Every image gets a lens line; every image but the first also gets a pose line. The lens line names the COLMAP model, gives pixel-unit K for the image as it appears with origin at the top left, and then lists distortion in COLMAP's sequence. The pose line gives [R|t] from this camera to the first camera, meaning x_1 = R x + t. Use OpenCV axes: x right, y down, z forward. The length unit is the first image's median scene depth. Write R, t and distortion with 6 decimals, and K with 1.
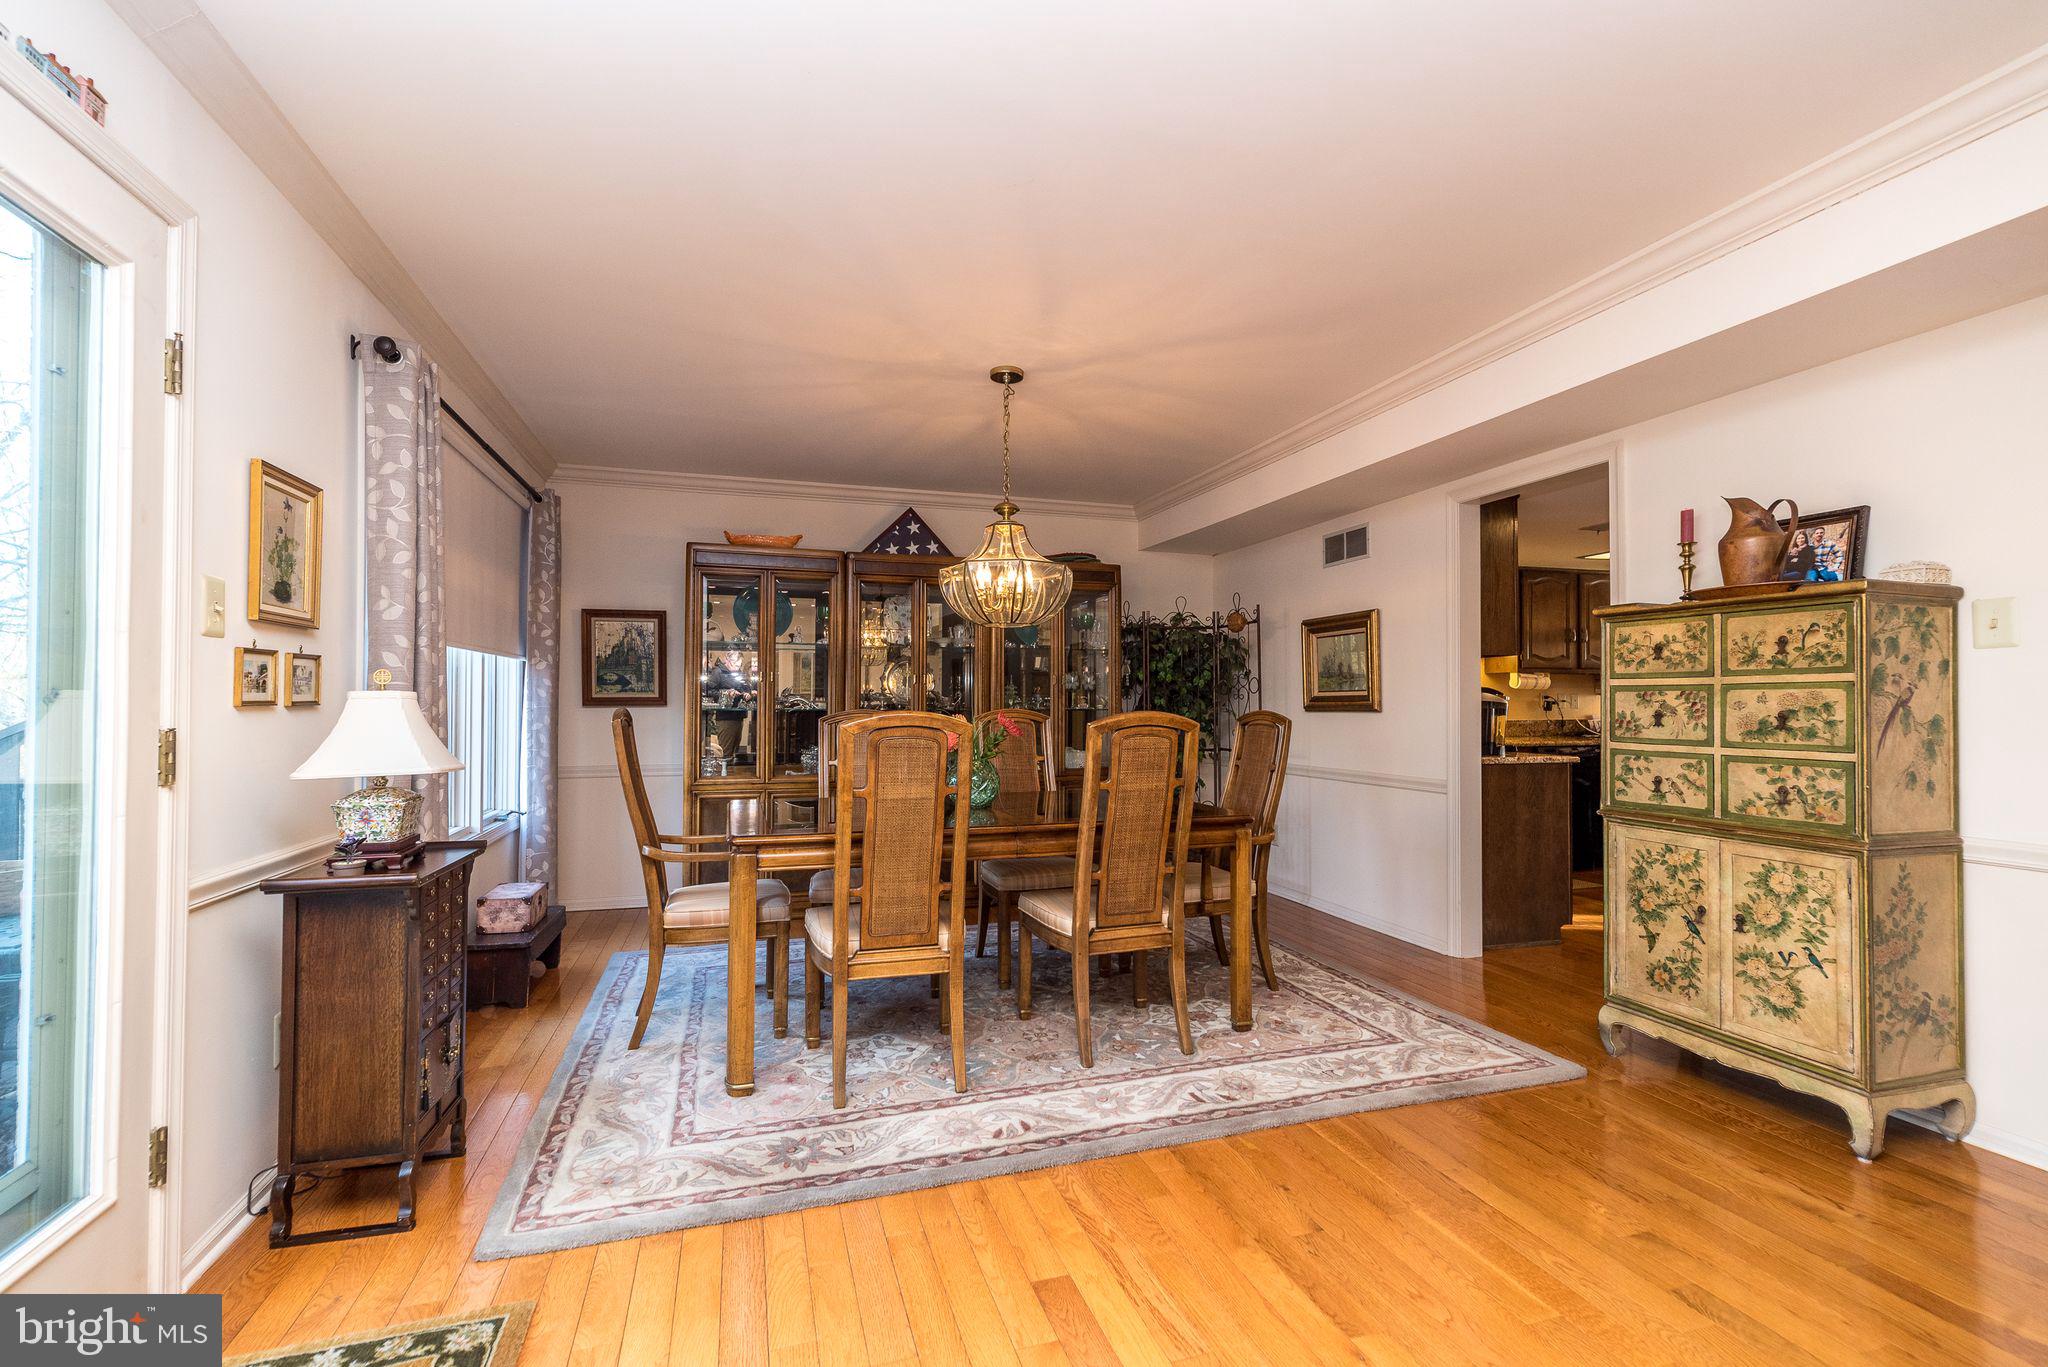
lens RADIAL K [[896.1, 0, 1022.8], [0, 896.1, 689.6], [0, 0, 1]] dist [0.007834, -0.000423]
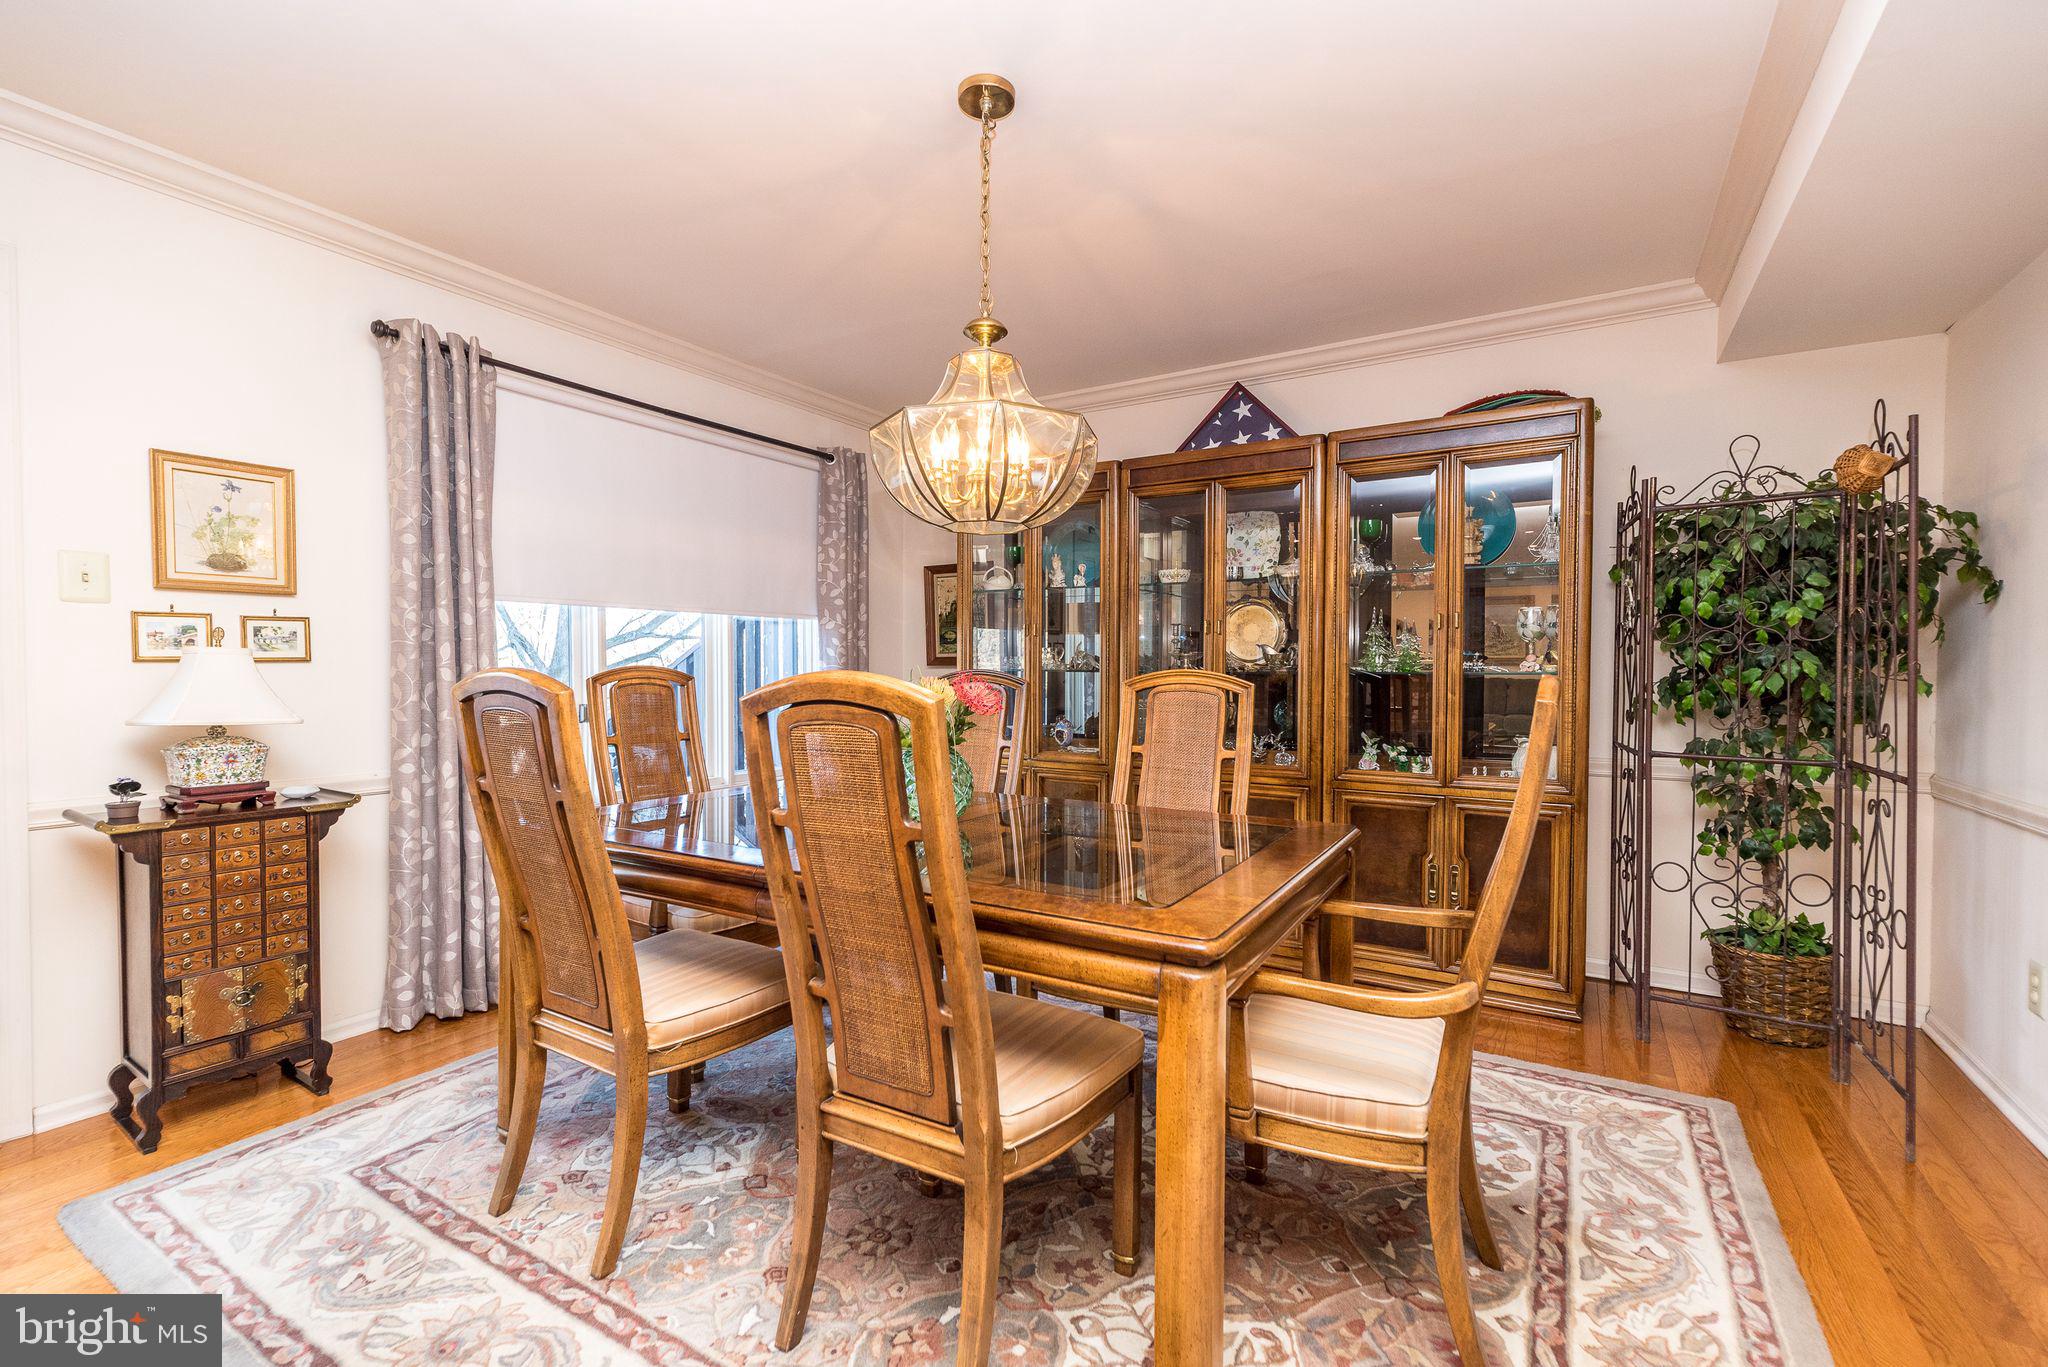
lens RADIAL K [[896.1, 0, 1022.8], [0, 896.1, 689.6], [0, 0, 1]] dist [0.007834, -0.000423]
pose [[0.657787, 0.020782, -0.752917, 0.398797], [0.009222, 0.999322, 0.035639, 0.012798], [0.753147, -0.030386, 0.657150, 0.553459]]
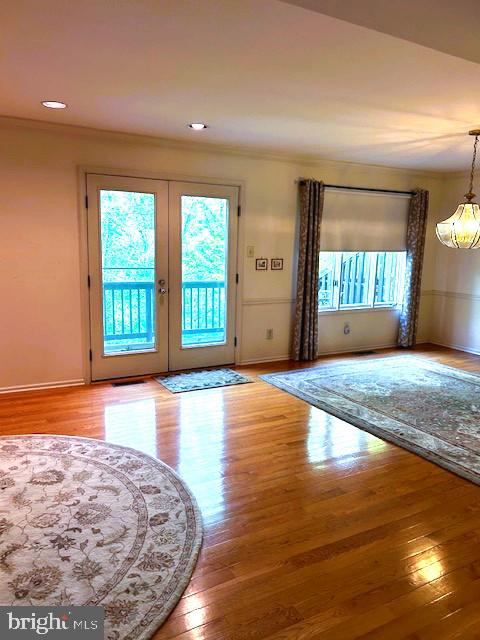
lens RADIAL K [[481.5, 0, 237.0], [0, 481.5, 323.5], [0, 0, 1]] dist [0.061628, -0.063300]
pose [[0.202145, 0.174312, -0.963718, 0.984574], [-0.006521, 0.984251, 0.176658, -0.087796], [0.979334, -0.029426, 0.200098, 0.150401]]
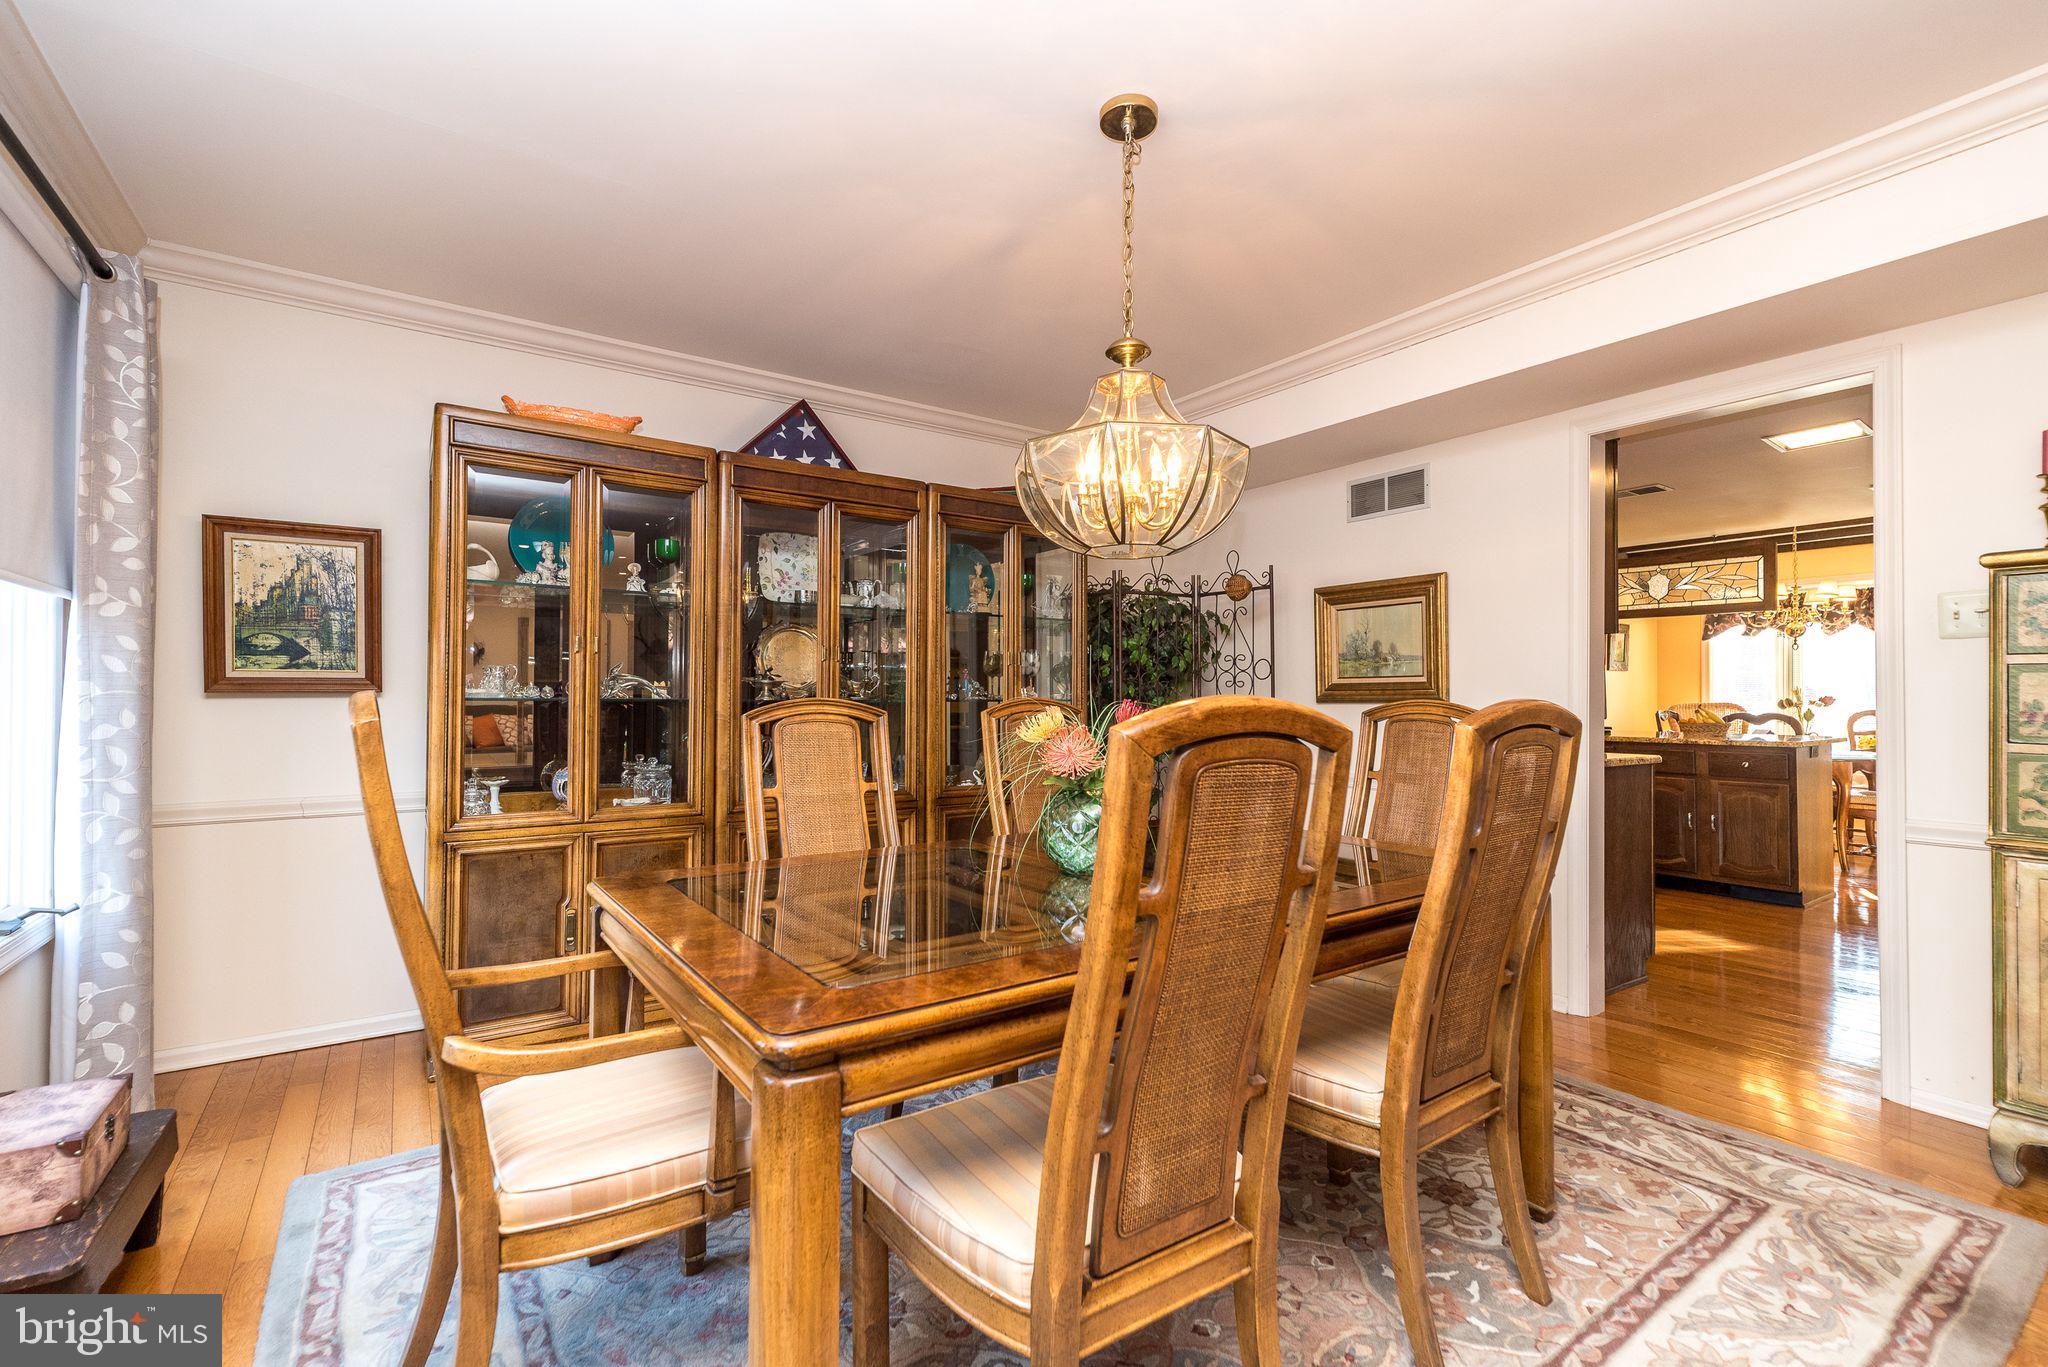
lens RADIAL K [[896.1, 0, 1022.8], [0, 896.1, 689.6], [0, 0, 1]] dist [0.007834, -0.000423]
pose [[0.954545, 0.004493, 0.298033, -0.226653], [-0.006876, 0.999952, 0.006948, 0.011881], [-0.297988, -0.008681, 0.954530, 0.415003]]
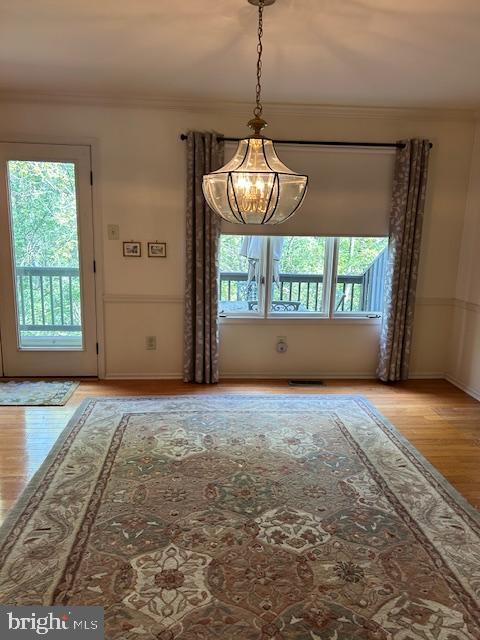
lens RADIAL K [[481.5, 0, 237.0], [0, 481.5, 323.5], [0, 0, 1]] dist [0.061628, -0.063300]
pose [[-0.223815, 0.189026, -0.956125, 0.590611], [-0.008259, 0.980609, 0.195800, -0.058928], [0.974597, 0.051720, -0.217914, 1.005272]]
